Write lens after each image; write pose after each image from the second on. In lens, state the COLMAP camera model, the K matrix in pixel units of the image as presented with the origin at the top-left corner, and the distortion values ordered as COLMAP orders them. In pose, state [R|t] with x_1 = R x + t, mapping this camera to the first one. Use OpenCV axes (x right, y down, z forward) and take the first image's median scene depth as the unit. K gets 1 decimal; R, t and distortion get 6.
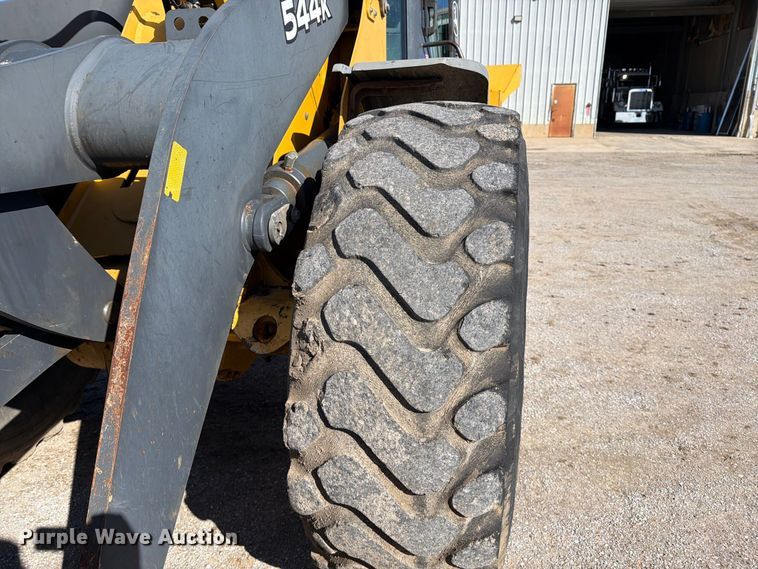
lens RADIAL K [[545.3, 0, 388.4], [0, 545.3, 277.2], [0, 0, 1]] dist [0.046721, -0.061217]
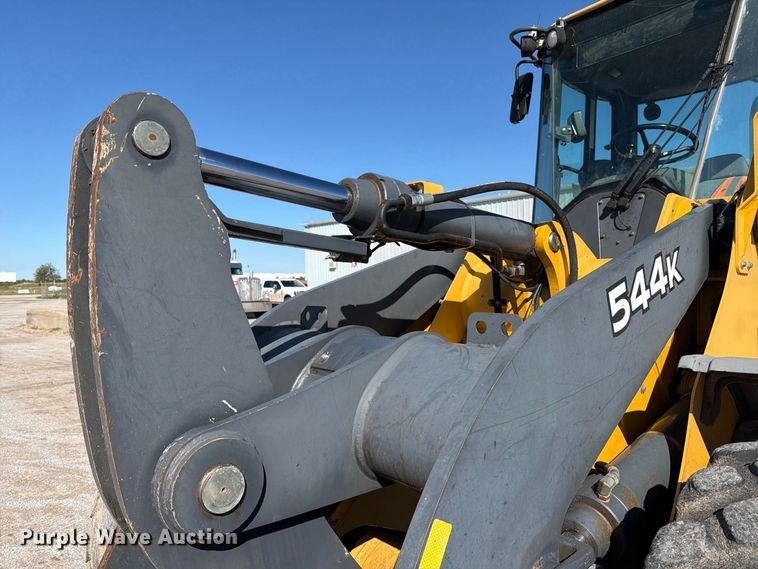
lens RADIAL K [[525.5, 0, 374.4], [0, 525.5, 289.1], [0, 0, 1]] dist [0.113751, -0.157924]
pose [[0.808806, 0.015921, -0.587860, -0.009359], [-0.176814, 0.959964, -0.217270, -0.256778], [0.560865, 0.279671, 0.779240, 0.173645]]
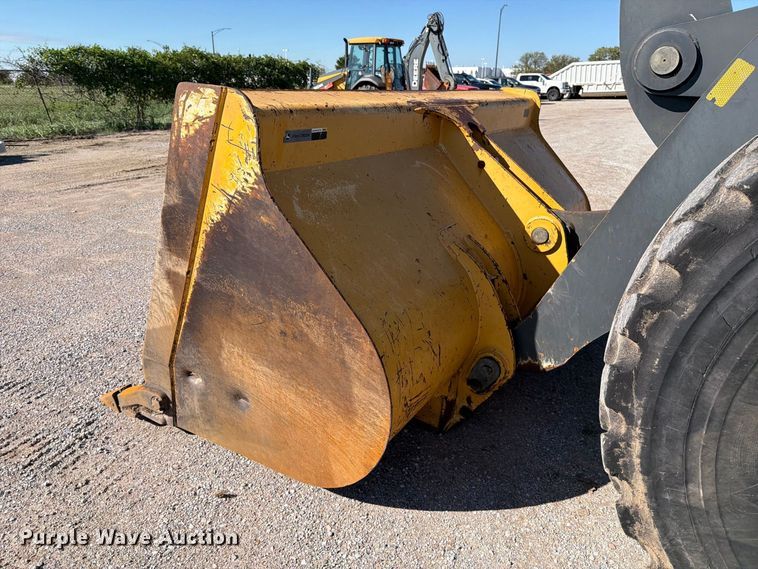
lens RADIAL K [[530.4, 0, 380.3], [0, 530.4, 290.1], [0, 0, 1]] dist [0.044587, -0.057371]
pose [[-0.330134, 0.354001, -0.875040, 0.762340], [-0.278479, 0.849227, 0.448623, -0.077230], [0.901920, 0.391786, -0.181777, 0.459710]]
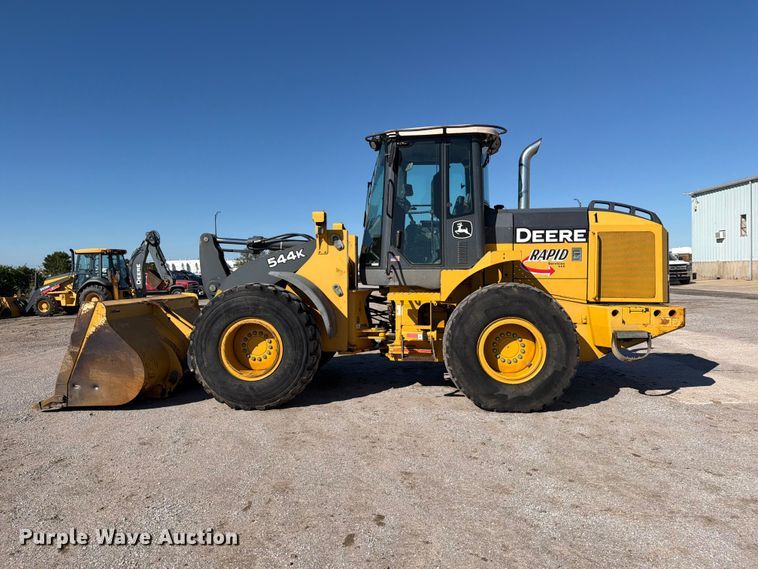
lens RADIAL K [[528.3, 0, 379.0], [0, 528.3, 284.5], [0, 0, 1]] dist [0.178279, -0.317770]
pose [[0.146251, 0.040835, -0.988404, 3.847563], [-0.264460, 0.964396, 0.000712, -0.517255], [0.953243, 0.261289, 0.151843, 1.188393]]
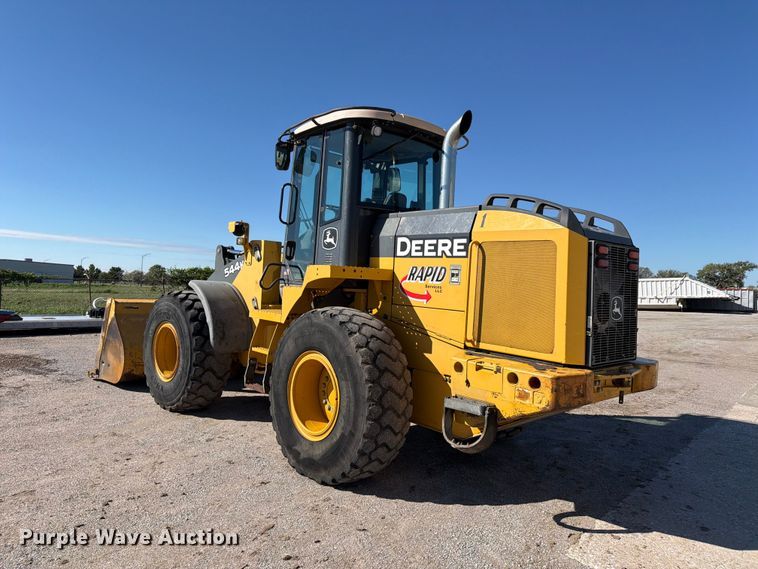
lens RADIAL K [[528.3, 0, 379.0], [0, 528.3, 284.5], [0, 0, 1]] dist [0.178279, -0.317770]
pose [[-0.533743, -0.004015, -0.845637, 2.651515], [-0.267569, 0.949414, 0.164374, -1.356048], [0.802200, 0.314000, -0.507817, 4.021604]]
